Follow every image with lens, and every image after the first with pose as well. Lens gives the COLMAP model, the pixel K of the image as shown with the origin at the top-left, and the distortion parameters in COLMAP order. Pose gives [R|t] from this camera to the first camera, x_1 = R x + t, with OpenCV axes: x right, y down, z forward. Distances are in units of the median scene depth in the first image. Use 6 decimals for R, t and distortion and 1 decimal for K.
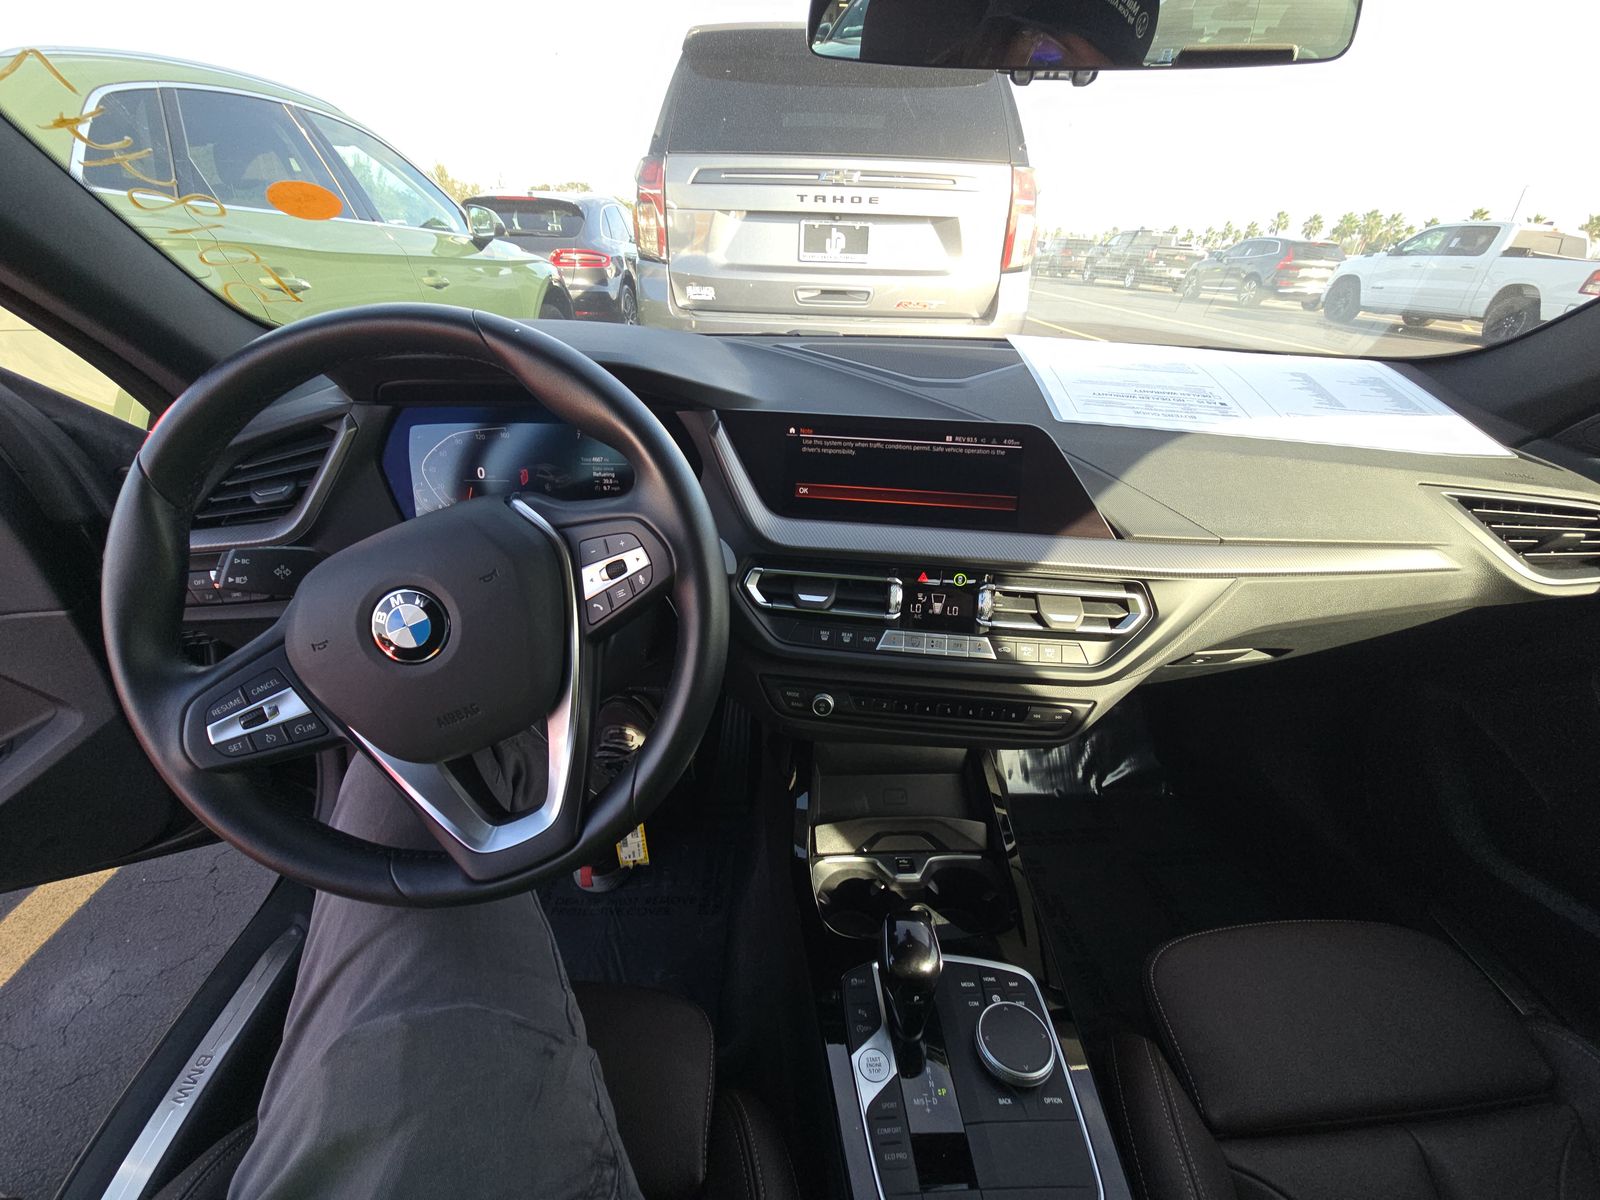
lens RADIAL K [[647.9, 0, 800.0], [0, 647.9, 600.0], [0, 0, 1]] dist [-0.000413, -0.000023]
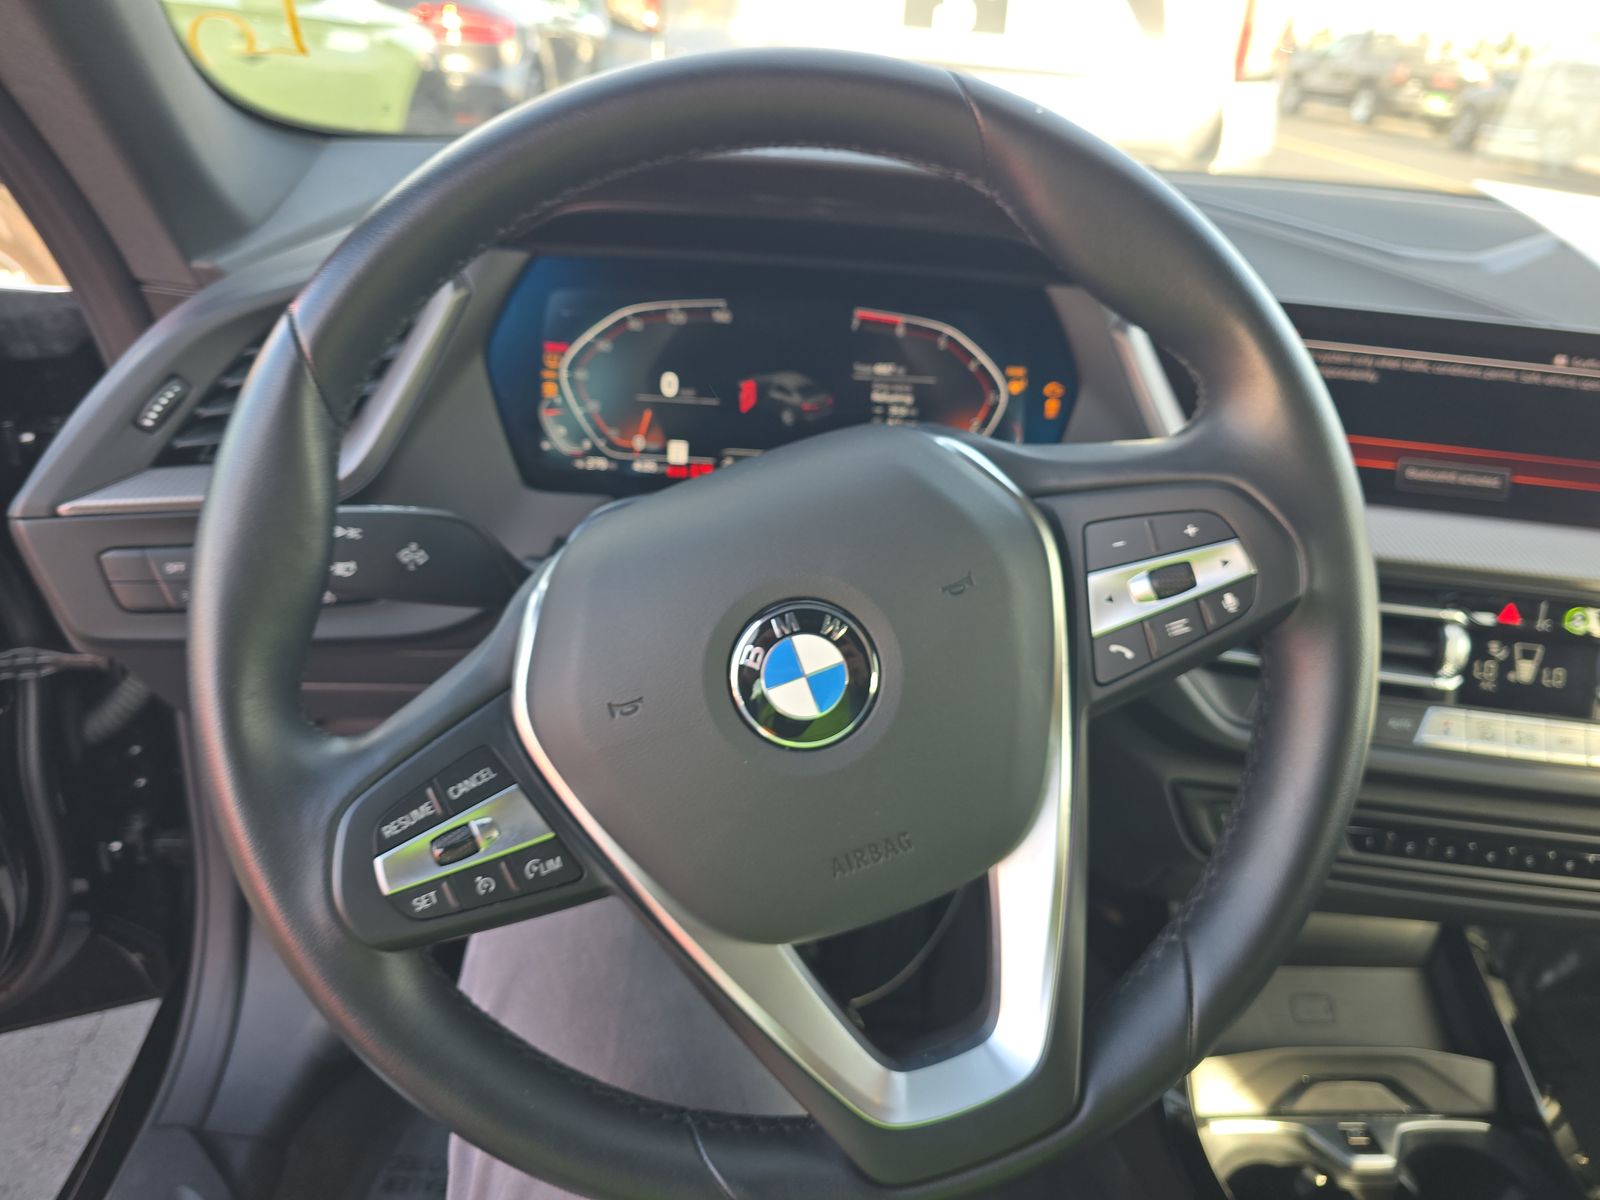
lens RADIAL K [[1108.3, 0, 800.0], [0, 1108.3, 600.0], [0, 0, 1]] dist [0.045098, -0.070787]
pose [[0.998899, 0.041620, 0.021636, -0.414607], [-0.041058, 0.998824, -0.025794, 0.002192], [-0.022685, 0.024877, 0.999433, 0.082481]]
